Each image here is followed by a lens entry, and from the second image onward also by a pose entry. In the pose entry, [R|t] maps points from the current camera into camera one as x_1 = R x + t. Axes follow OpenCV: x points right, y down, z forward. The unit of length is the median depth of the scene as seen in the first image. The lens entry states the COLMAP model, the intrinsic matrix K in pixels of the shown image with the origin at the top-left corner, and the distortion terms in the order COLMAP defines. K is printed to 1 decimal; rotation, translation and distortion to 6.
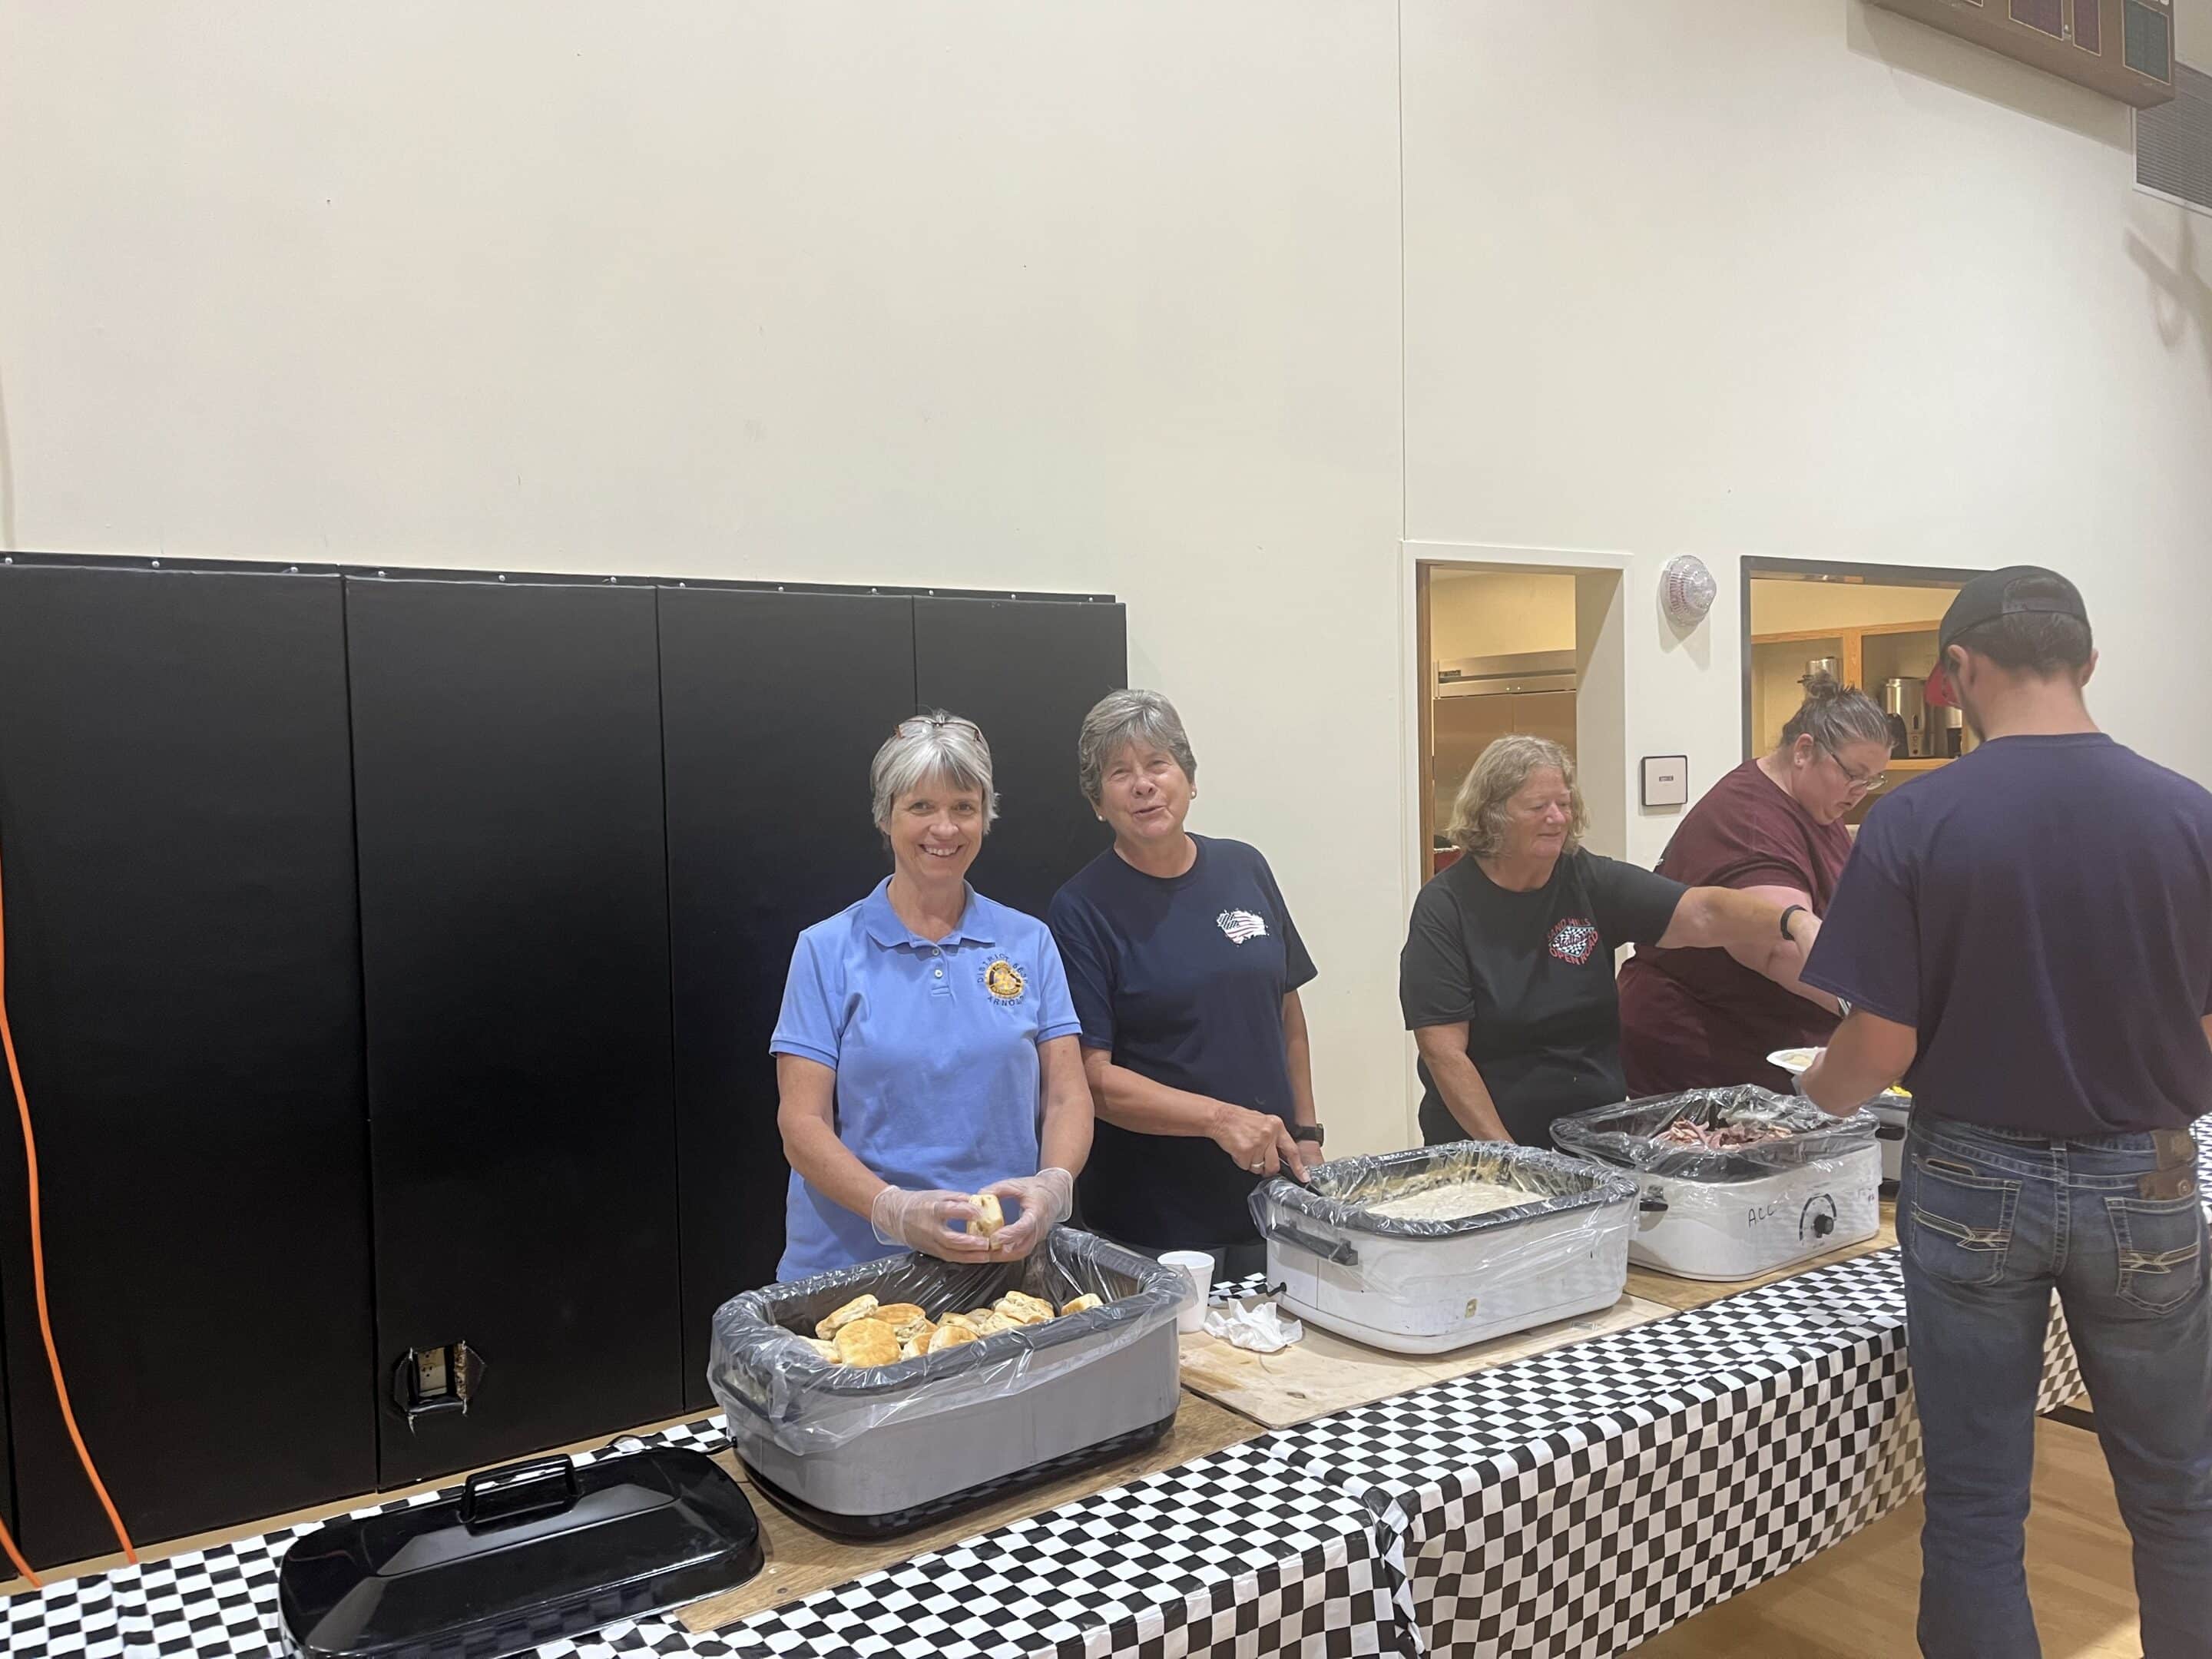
lens RADIAL K [[1700.1, 0, 1090.0], [0, 1700.1, 834.1], [0, 0, 1]] dist [0.035683, 0.000507]
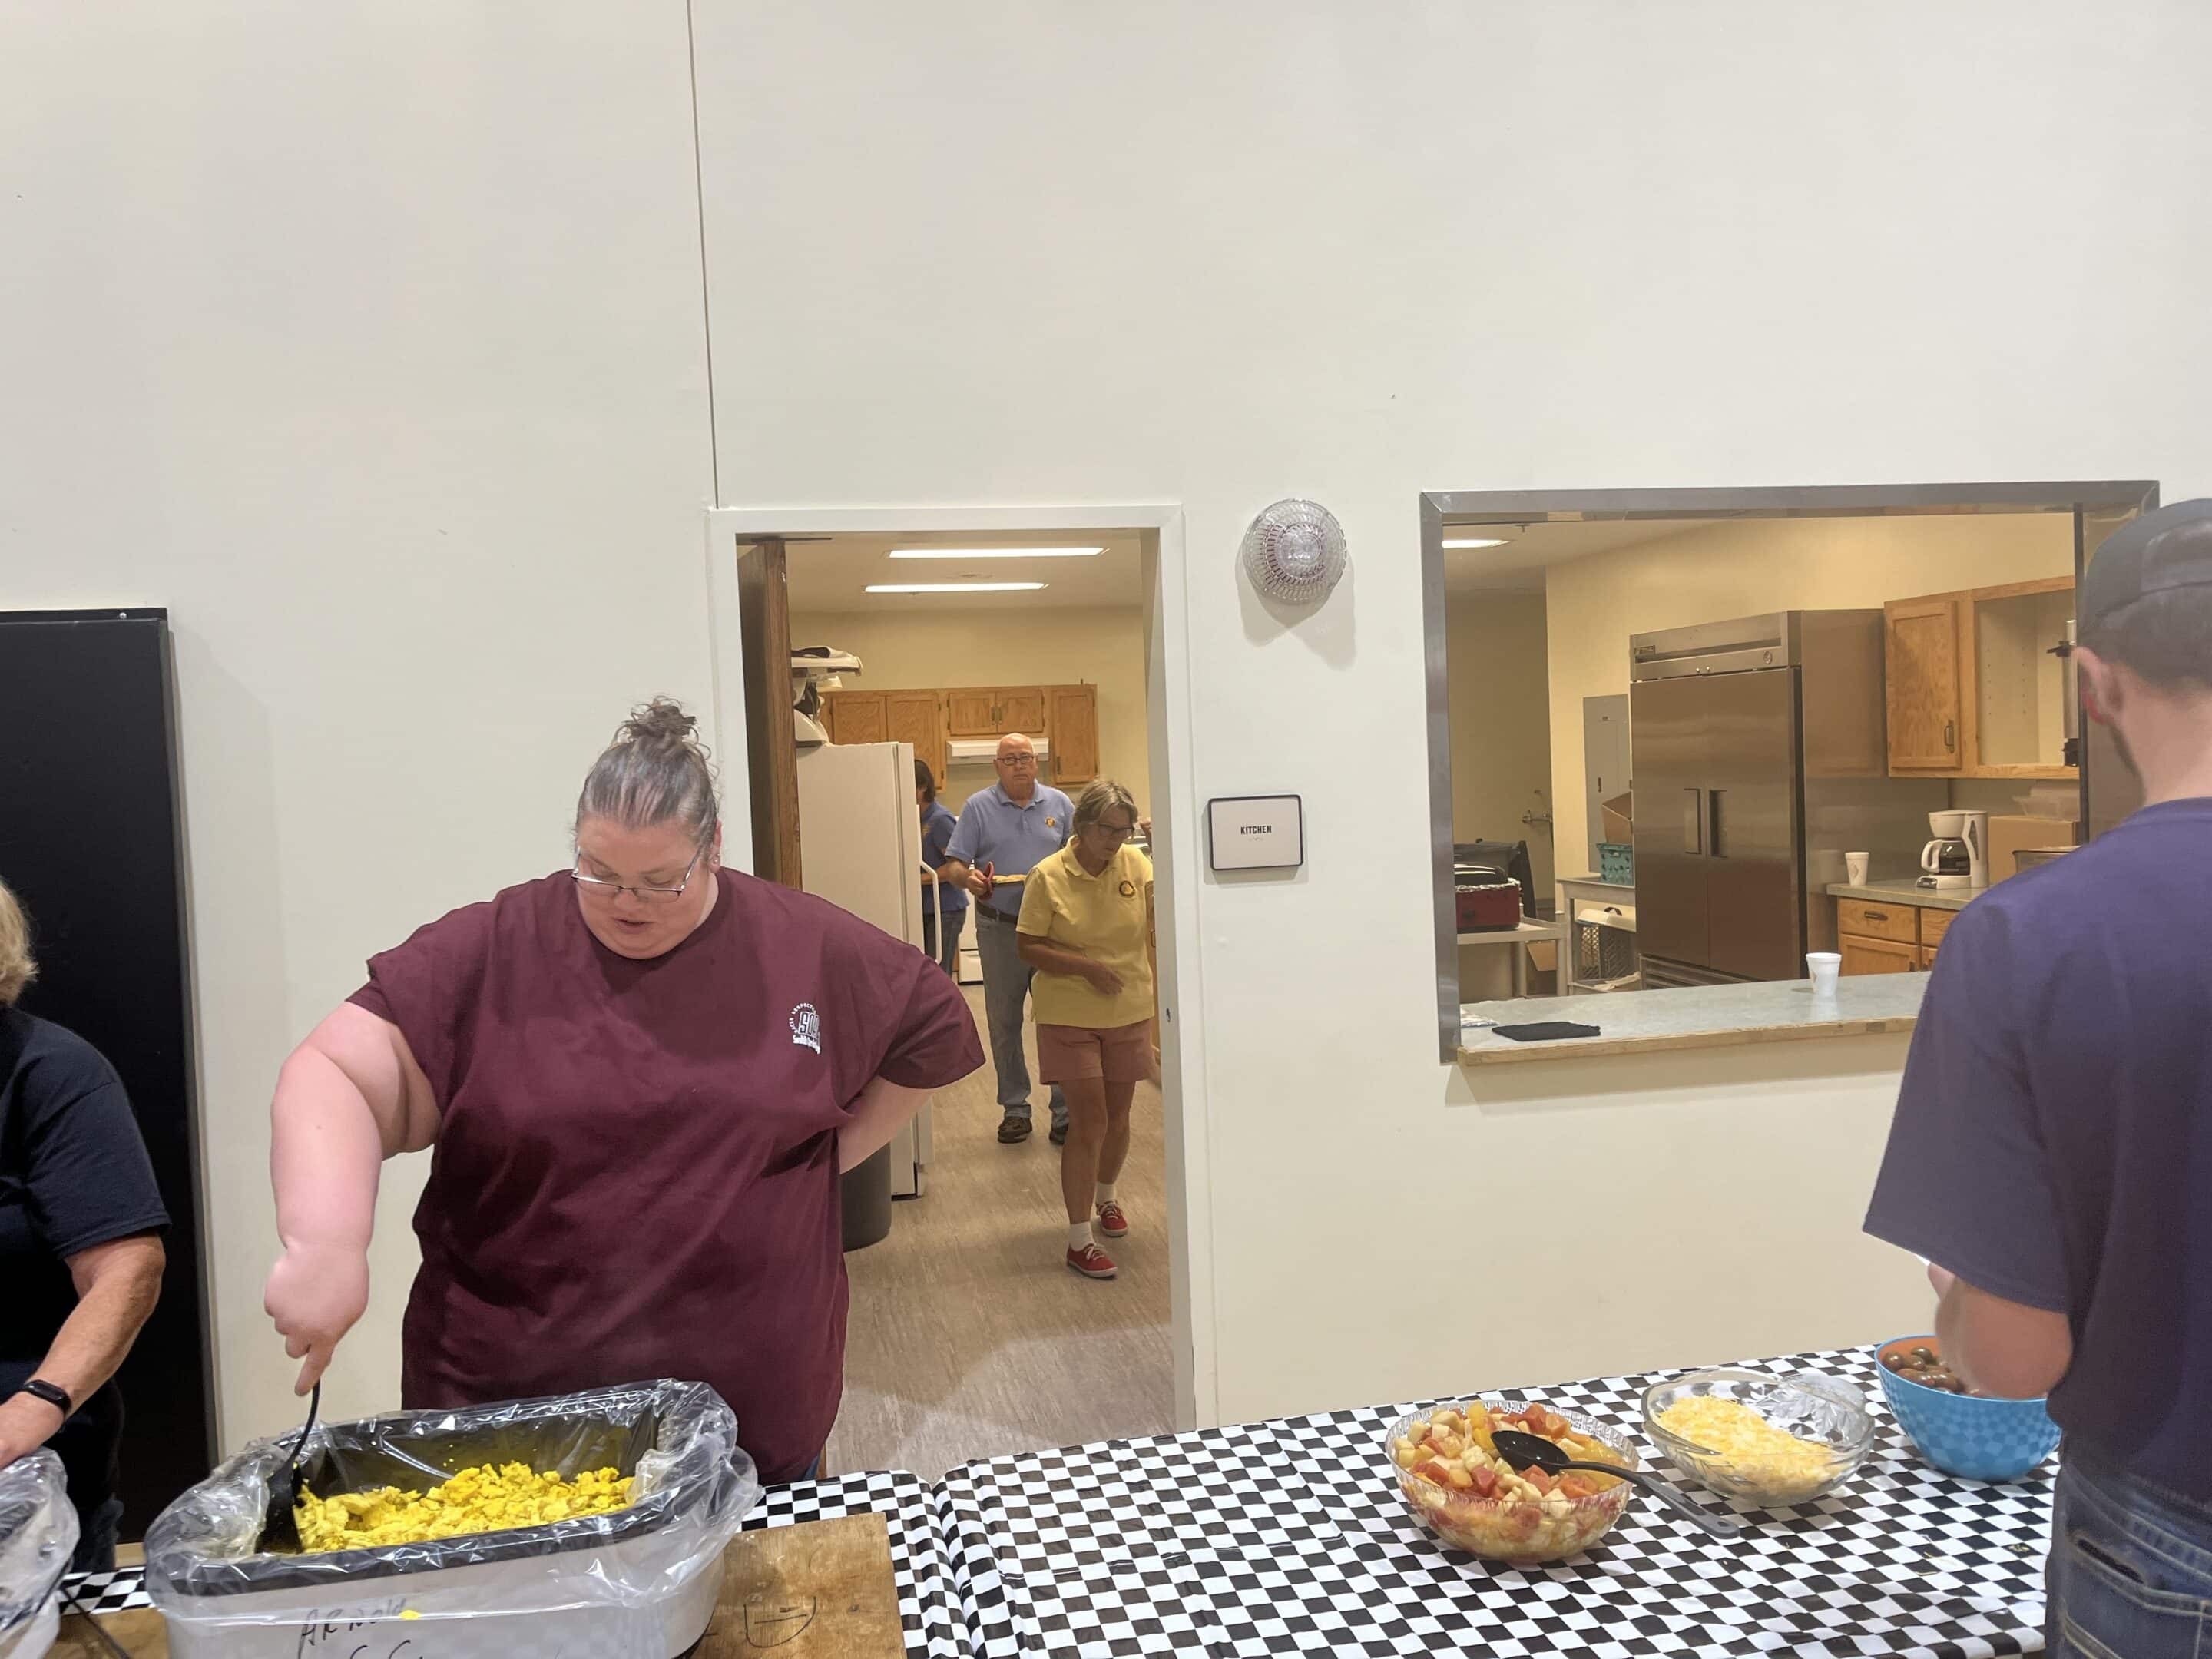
lens RADIAL K [[1698.3, 0, 1096.4], [0, 1698.3, 825.3], [0, 0, 1]] dist [0.061613, -0.079553]
pose [[0.927286, 0.003301, -0.374340, 1.253258], [-0.000502, 0.999971, 0.007575, -0.093289], [0.374354, -0.006837, 0.927261, 0.821519]]
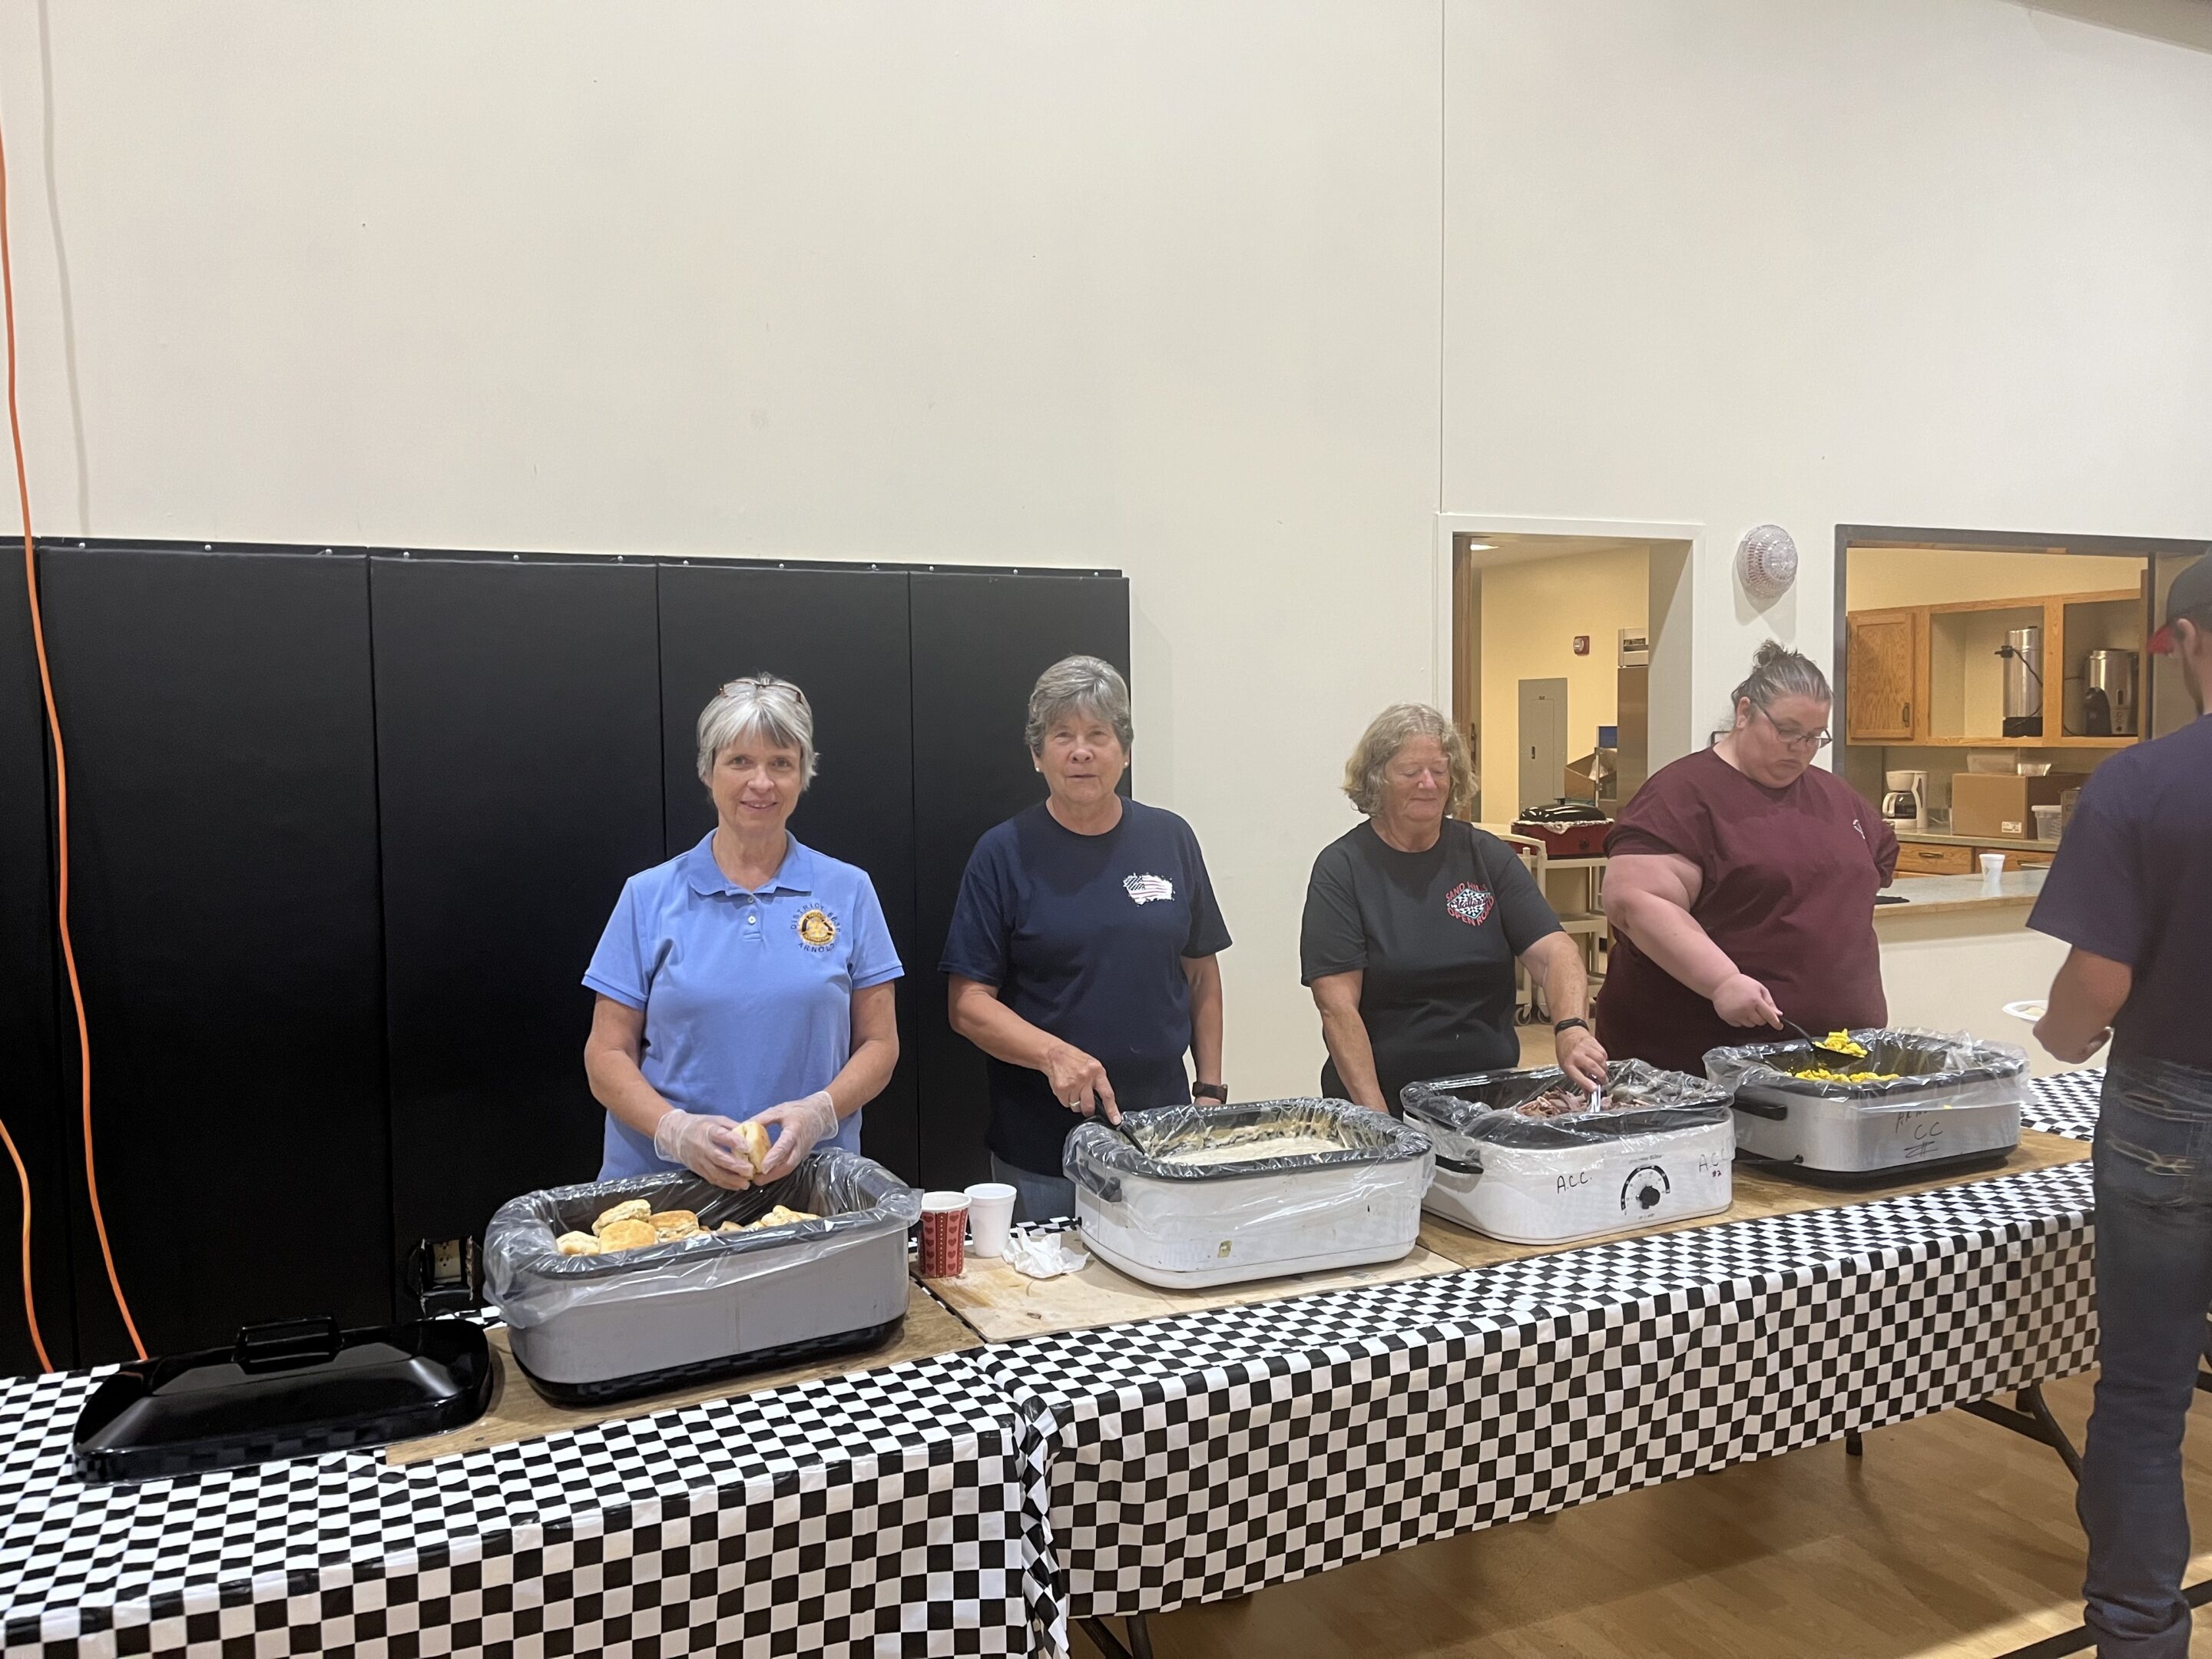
lens RADIAL K [[1698.3, 0, 1096.4], [0, 1698.3, 825.3], [0, 0, 1]] dist [0.061613, -0.079553]
pose [[0.986732, 0.022943, -0.160729, 0.313034], [-0.020286, 0.999629, 0.018152, -0.004894], [0.161086, -0.014651, 0.986832, -0.061231]]
